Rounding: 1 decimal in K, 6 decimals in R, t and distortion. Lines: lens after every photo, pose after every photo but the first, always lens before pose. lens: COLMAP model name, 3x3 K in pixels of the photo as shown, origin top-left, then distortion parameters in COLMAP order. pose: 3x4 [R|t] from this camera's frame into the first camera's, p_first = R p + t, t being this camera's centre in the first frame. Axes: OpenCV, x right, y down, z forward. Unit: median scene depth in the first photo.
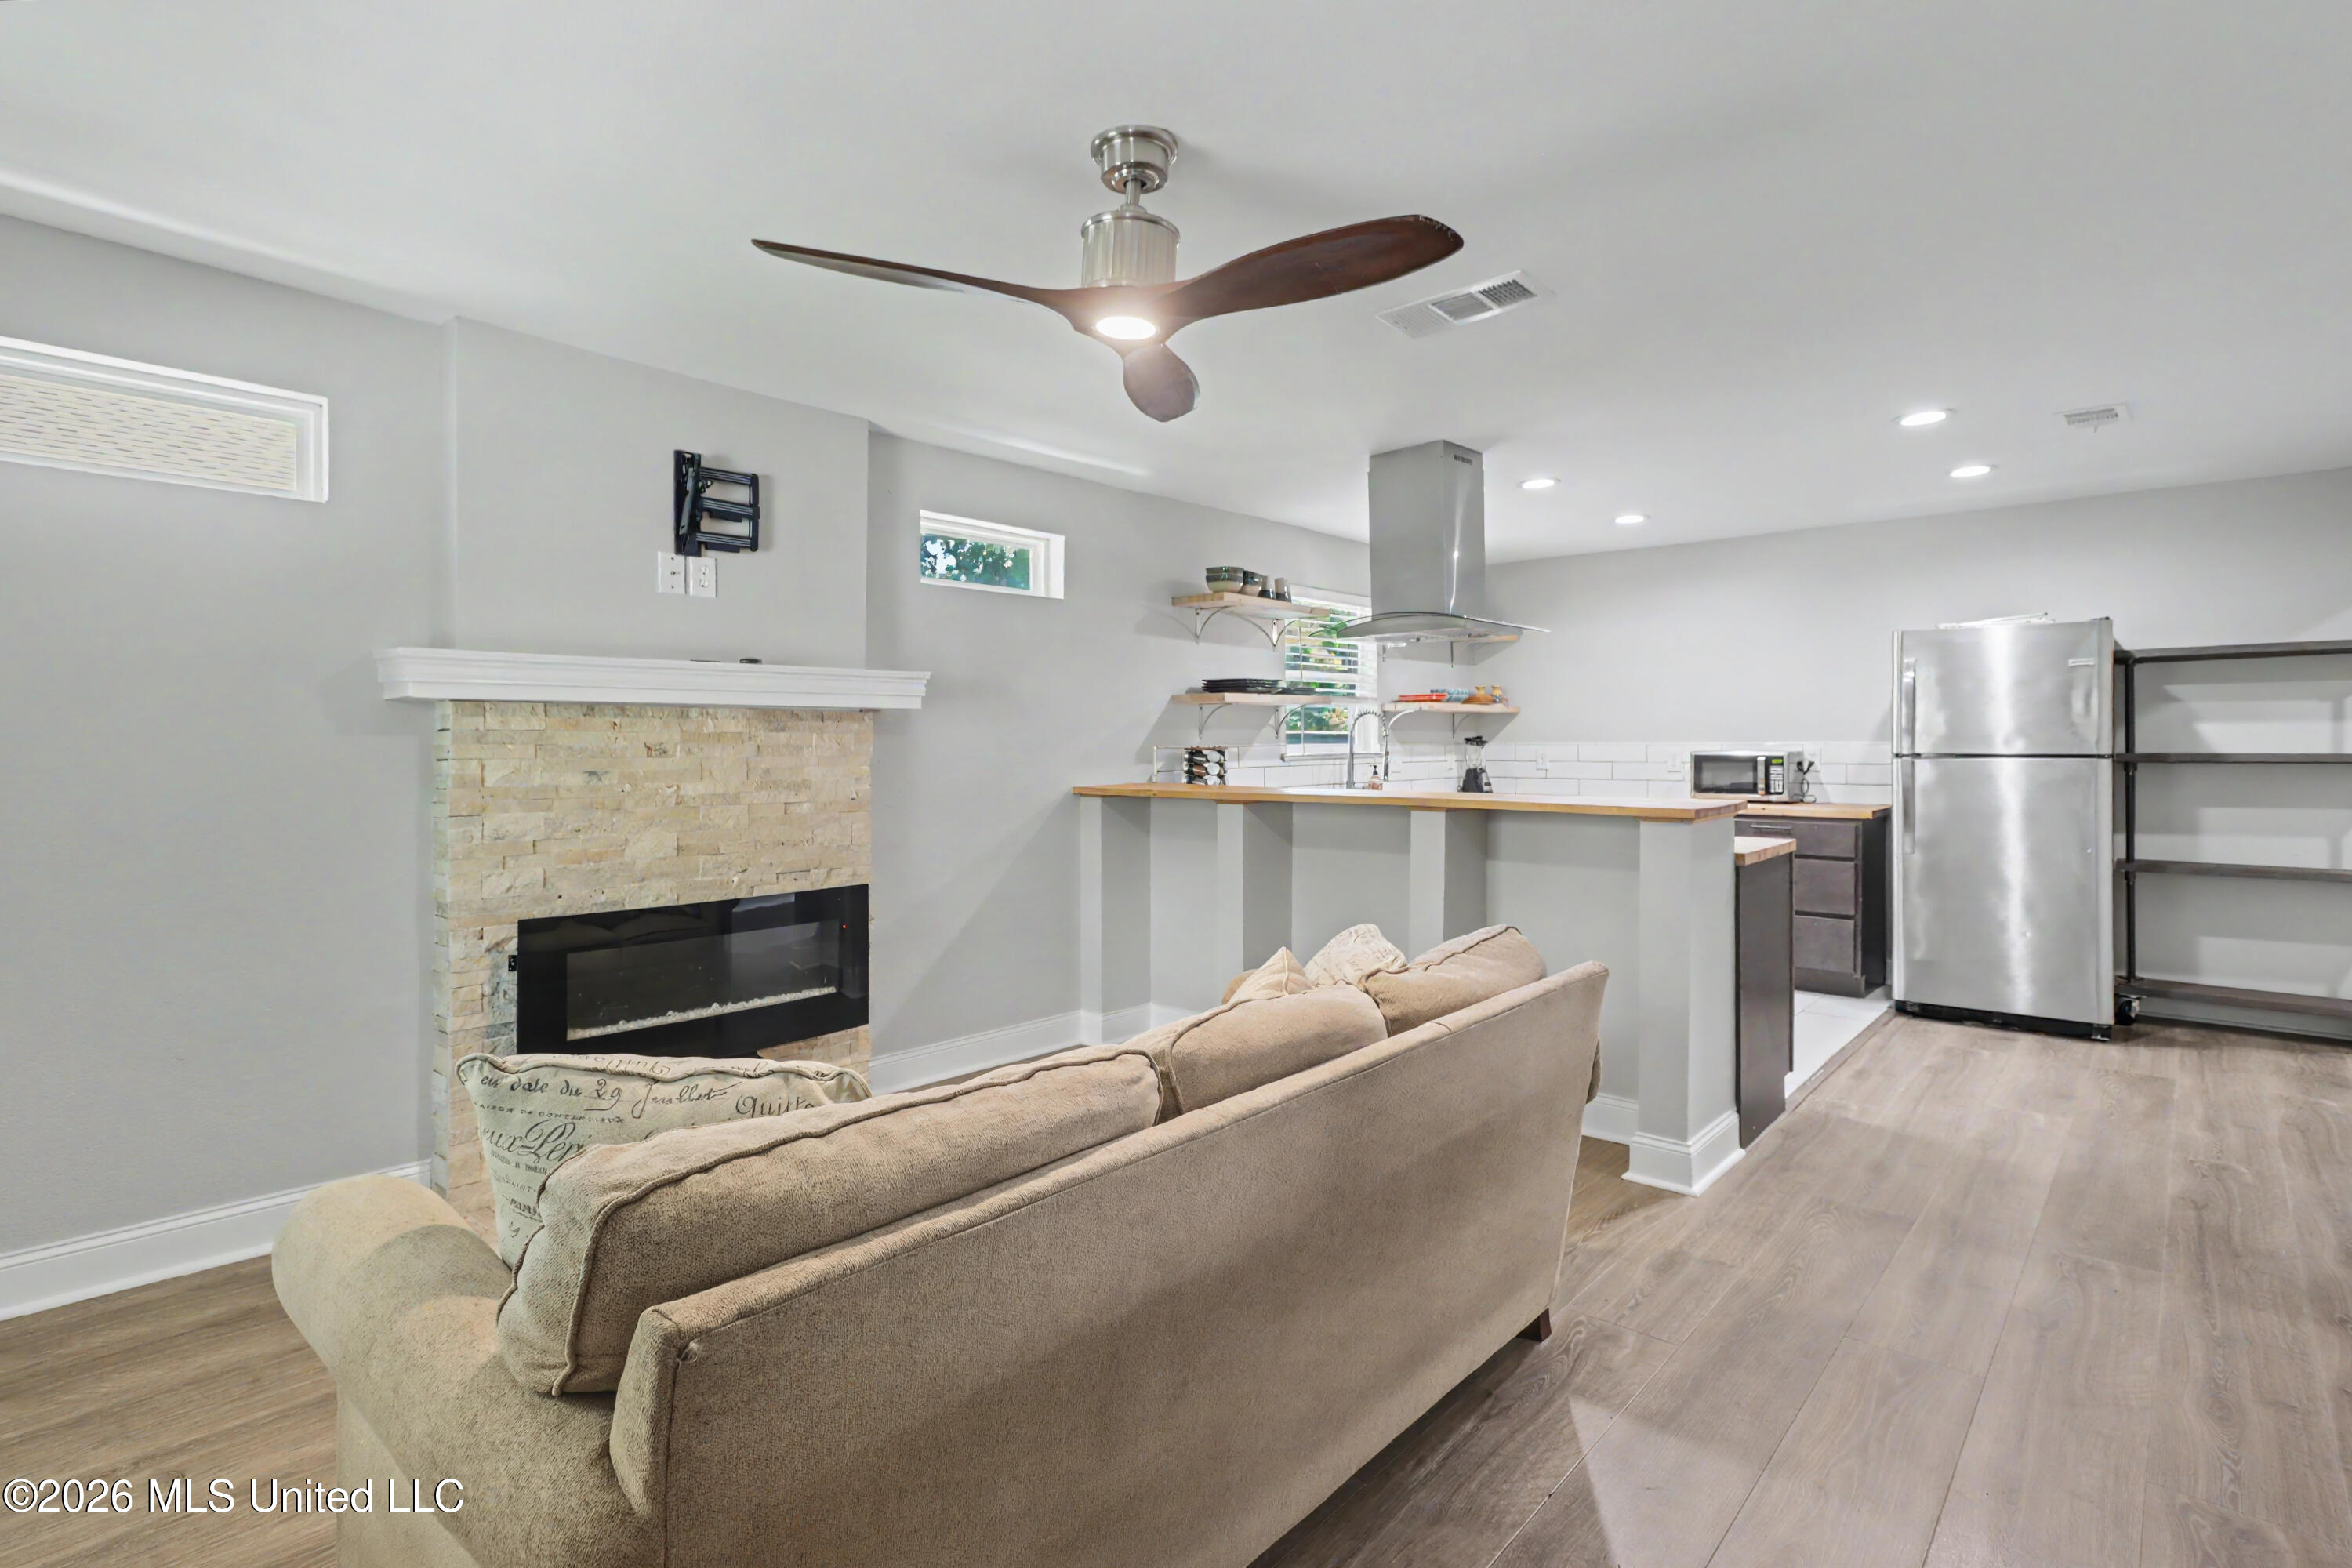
lens RADIAL K [[1097.0, 0, 1177.5], [0, 1097.0, 748.9], [0, 0, 1]] dist [-0.005779, -0.000801]
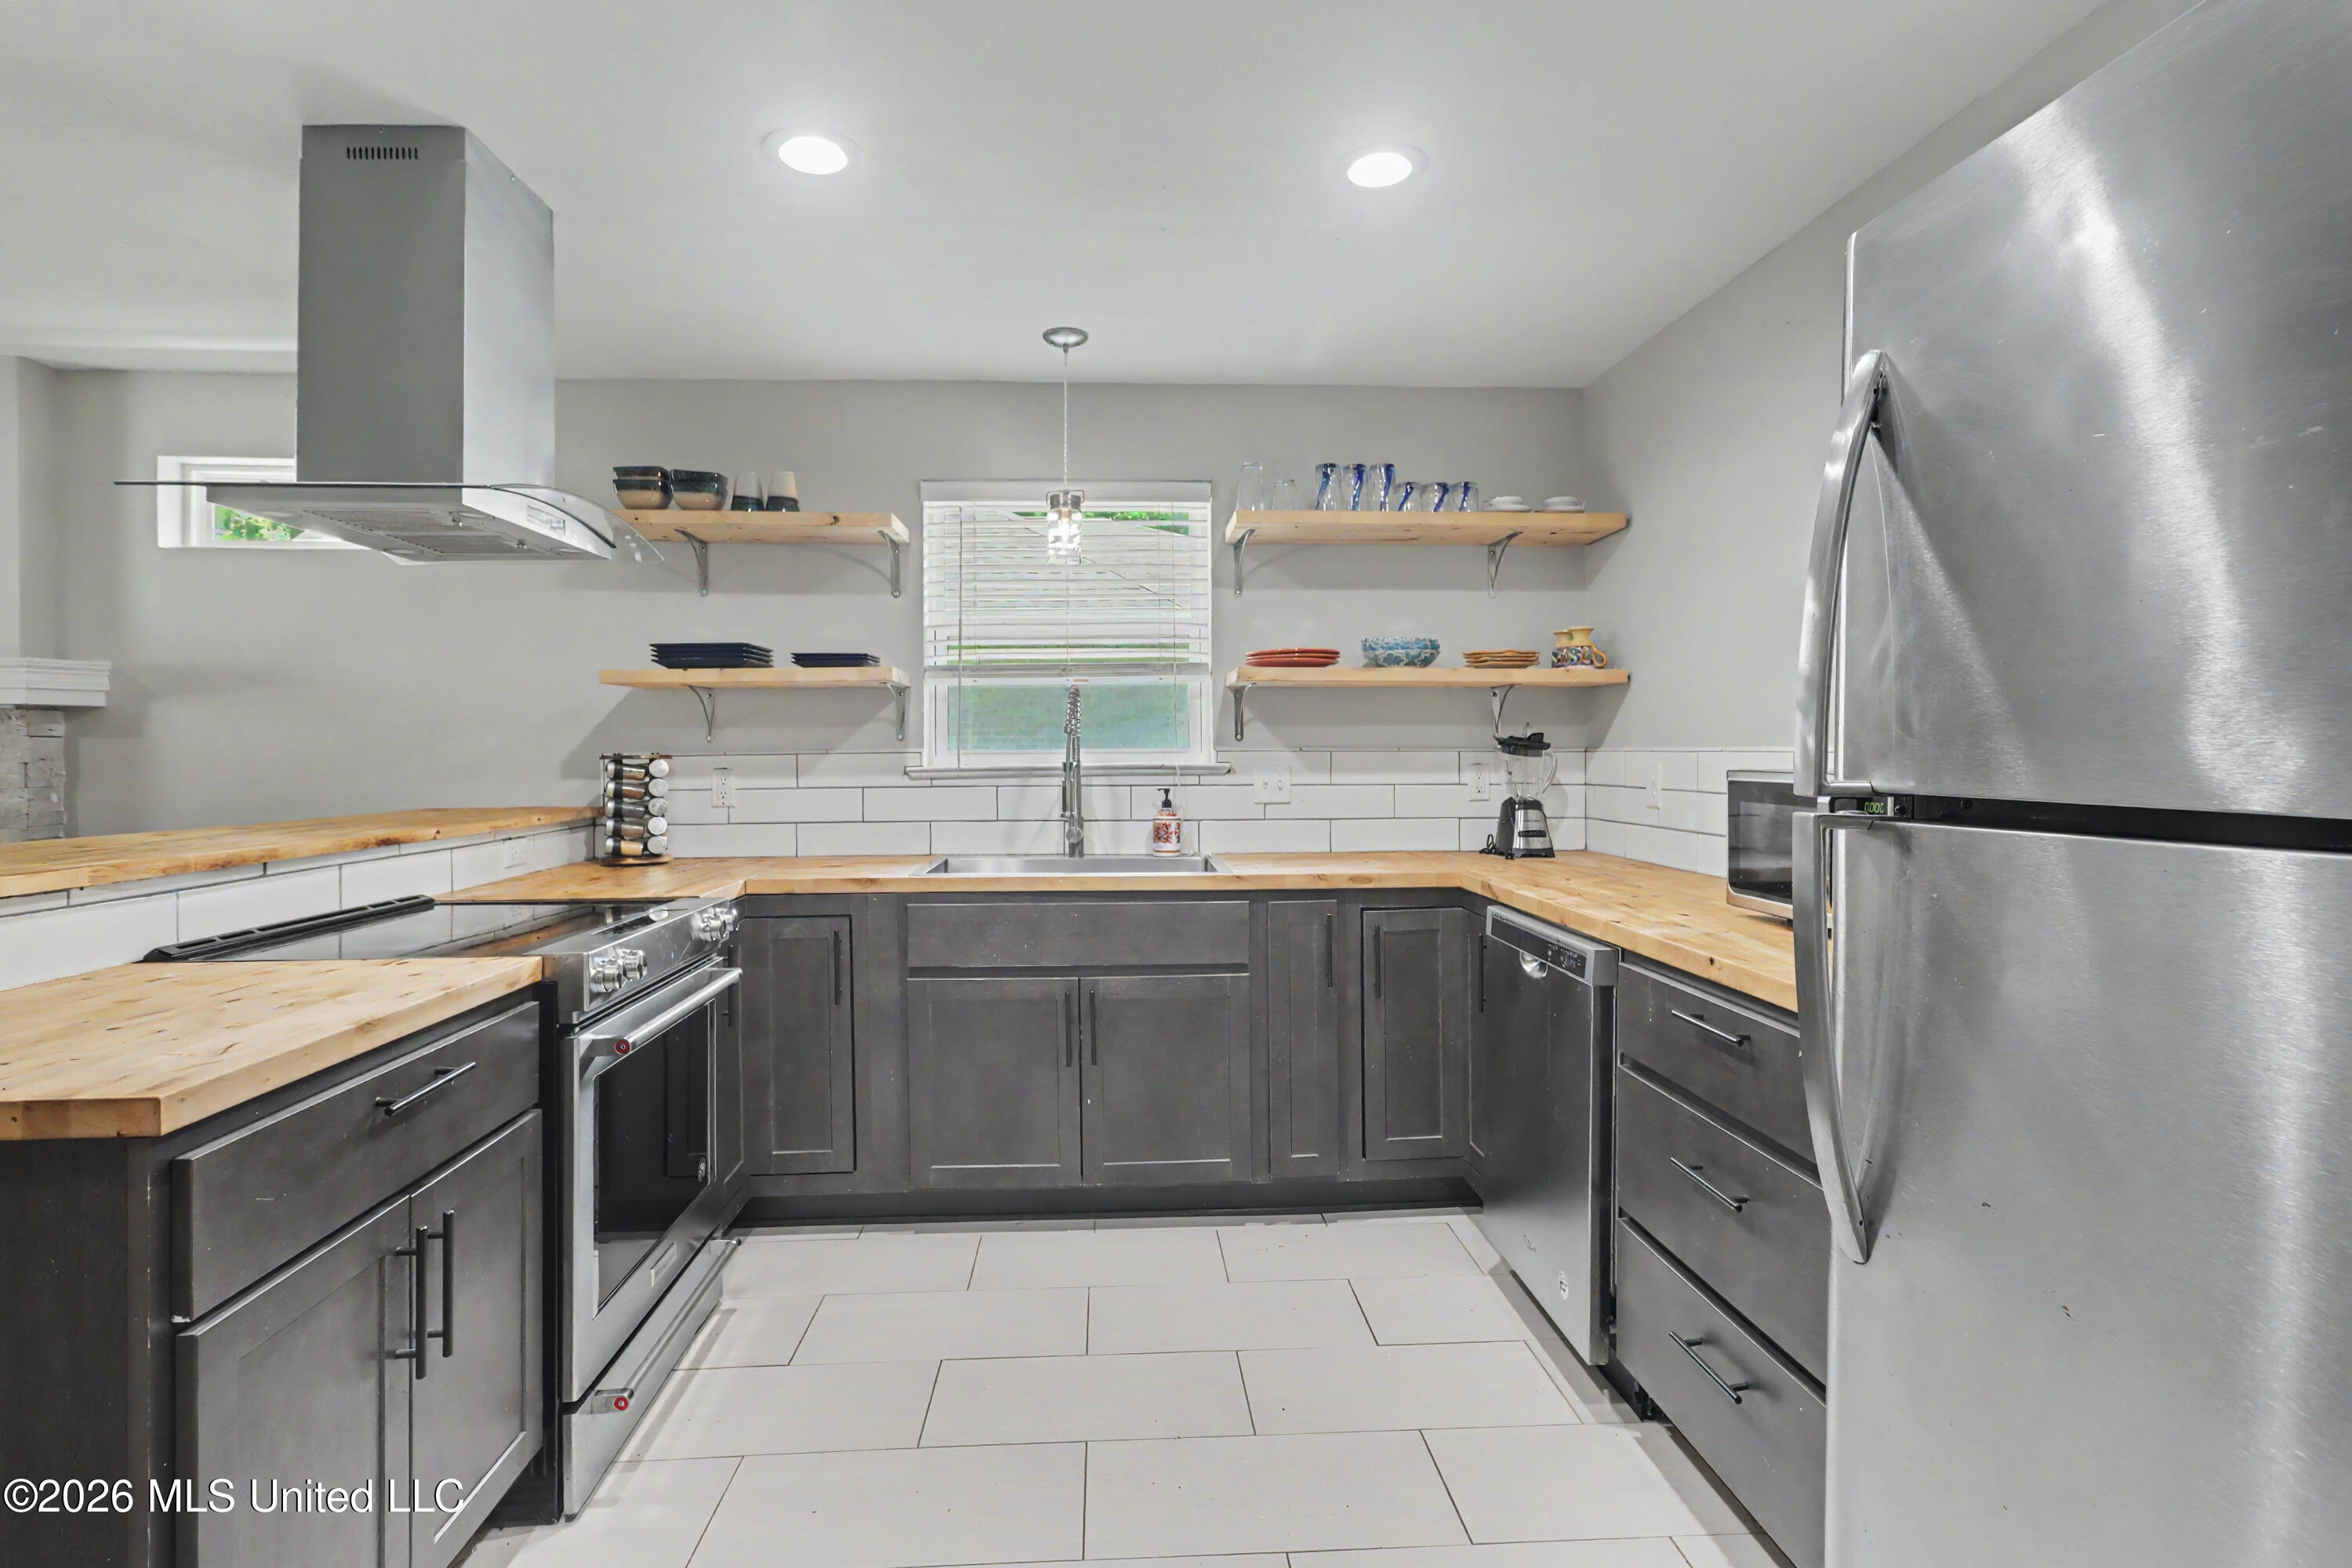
lens RADIAL K [[1161.1, 0, 1169.7], [0, 1161.1, 747.0], [0, 0, 1]] dist [-0.002260, 0.000954]
pose [[0.722029, -0.000851, -0.691862, 0.934013], [-0.004582, 0.999971, -0.006013, -0.003885], [0.691847, 0.007512, 0.722005, 0.948717]]
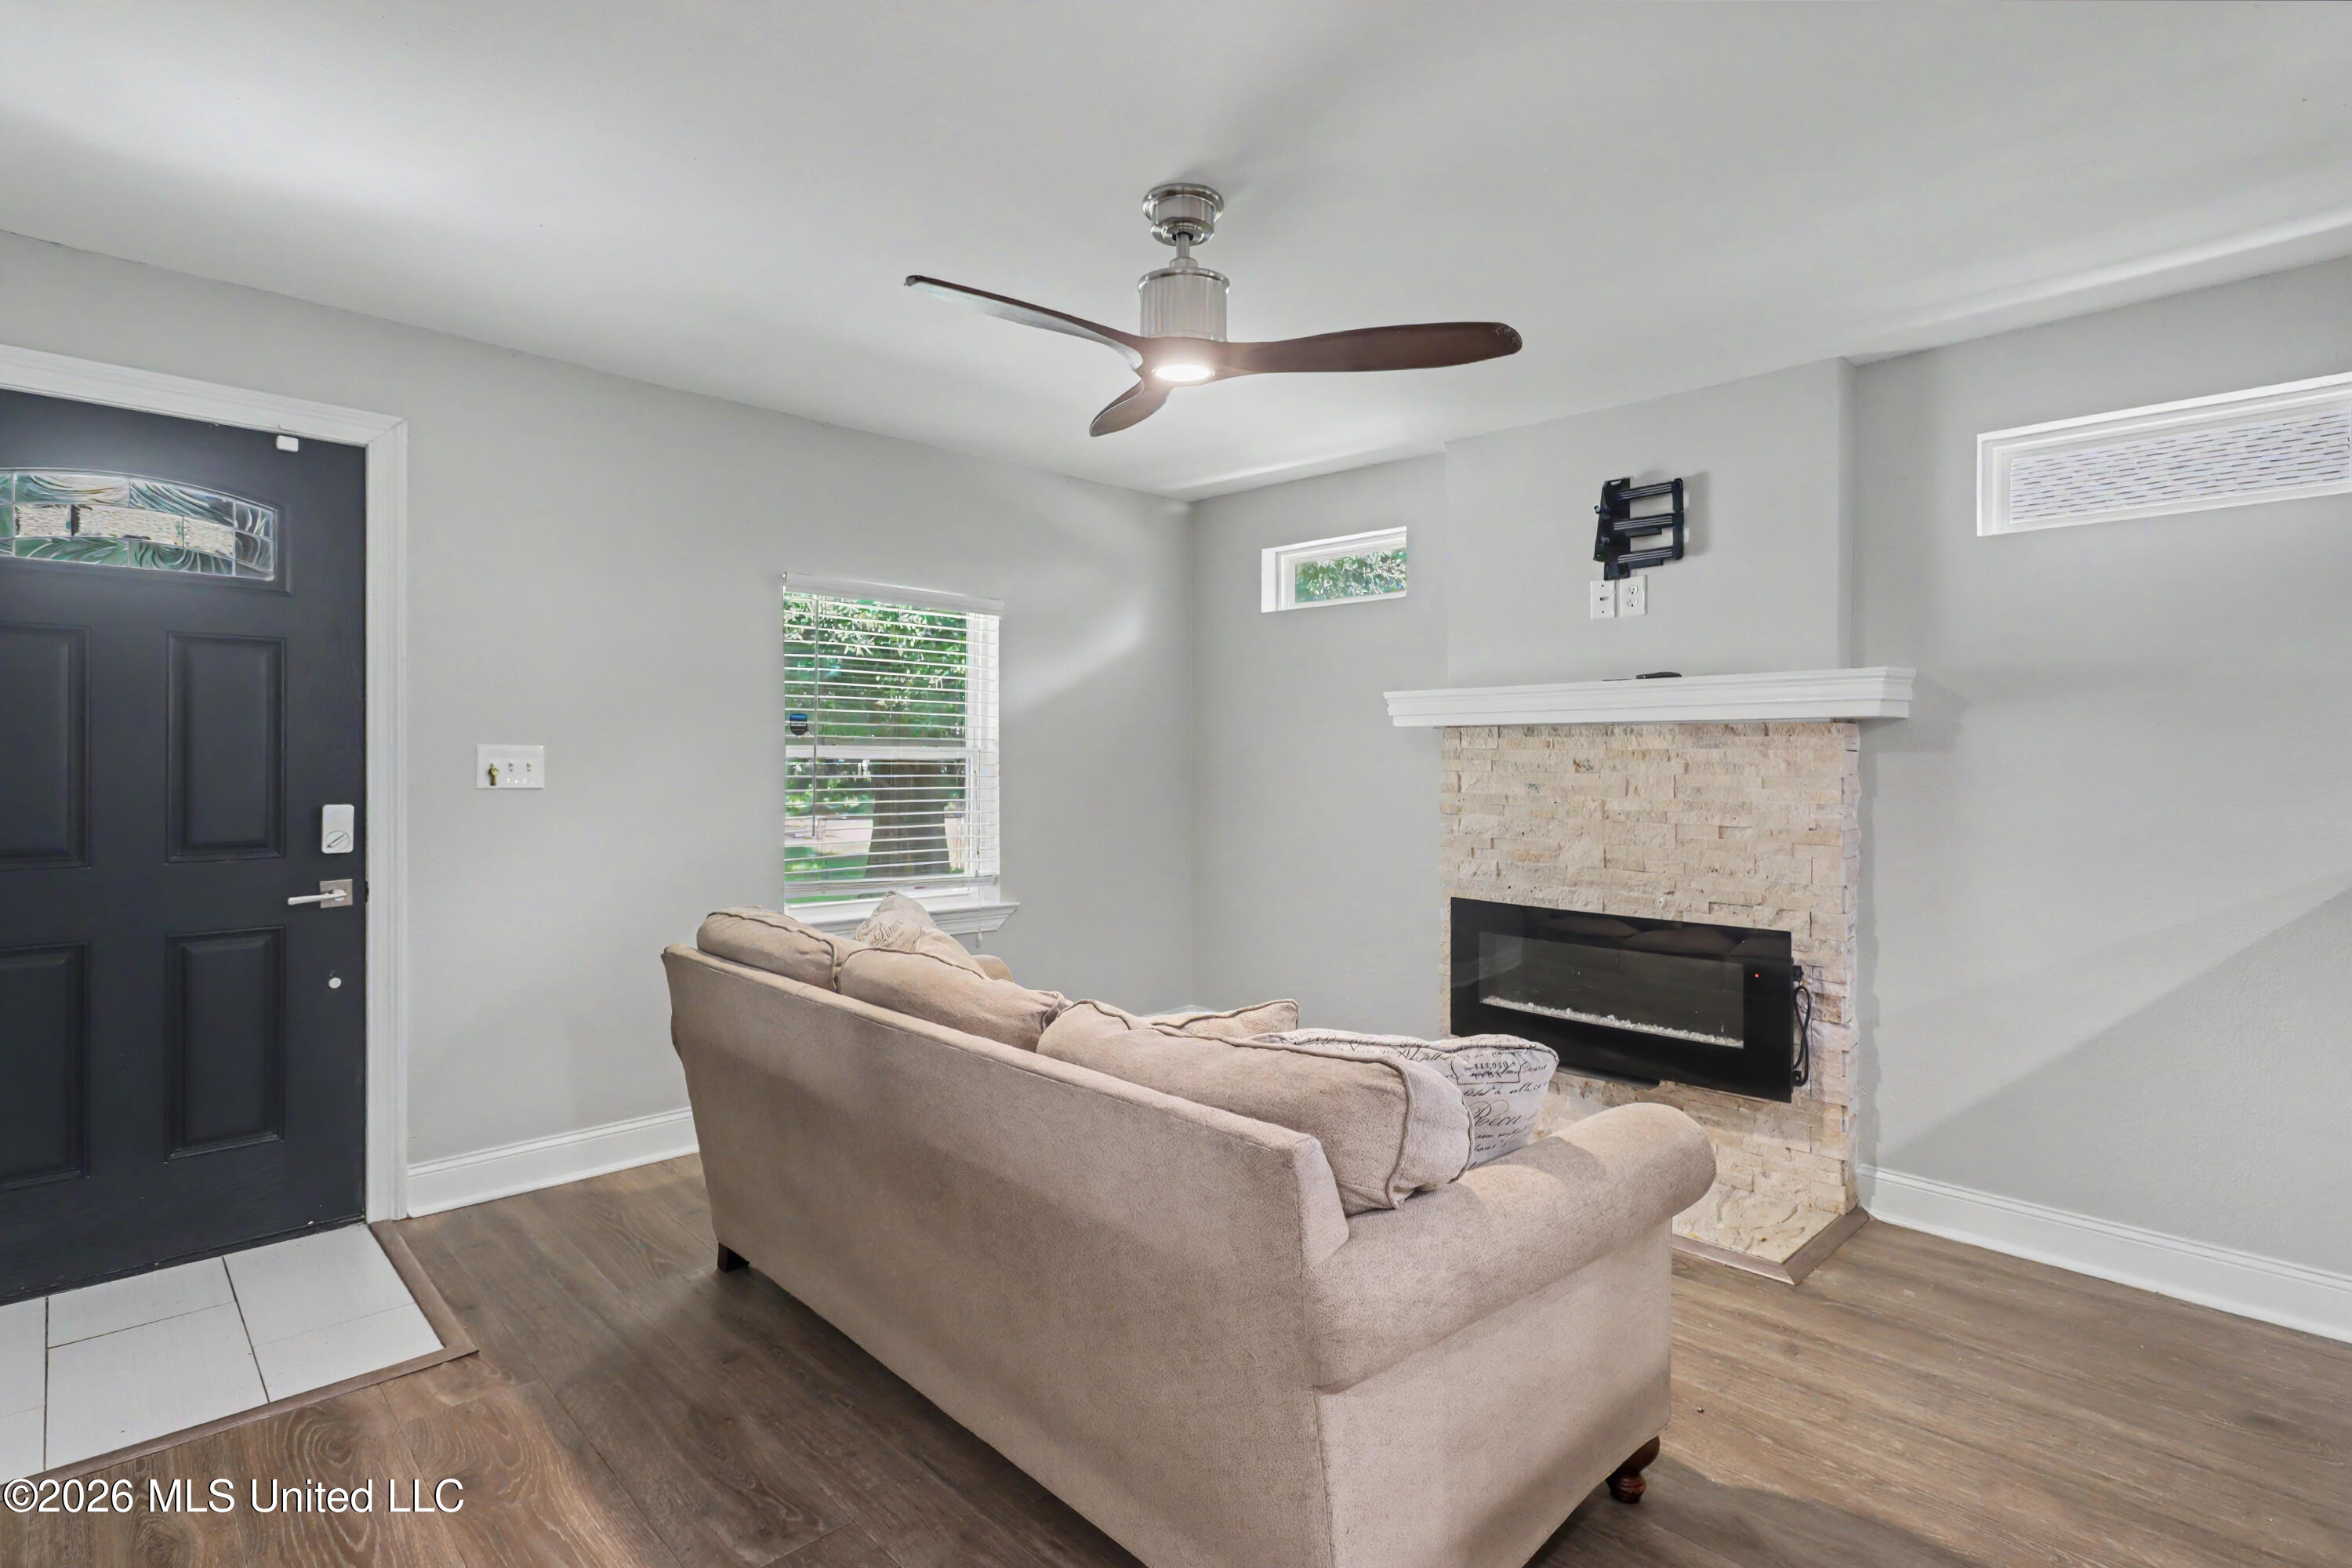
lens RADIAL K [[1144.6, 0, 1173.4], [0, 1144.6, 753.2], [0, 0, 1]] dist [-0.002208, 0.000014]
pose [[-0.046890, -0.003531, -0.998894, 0.561201], [-0.011105, 0.999934, -0.003013, -0.003220], [0.998838, 0.010951, -0.046926, 0.543573]]
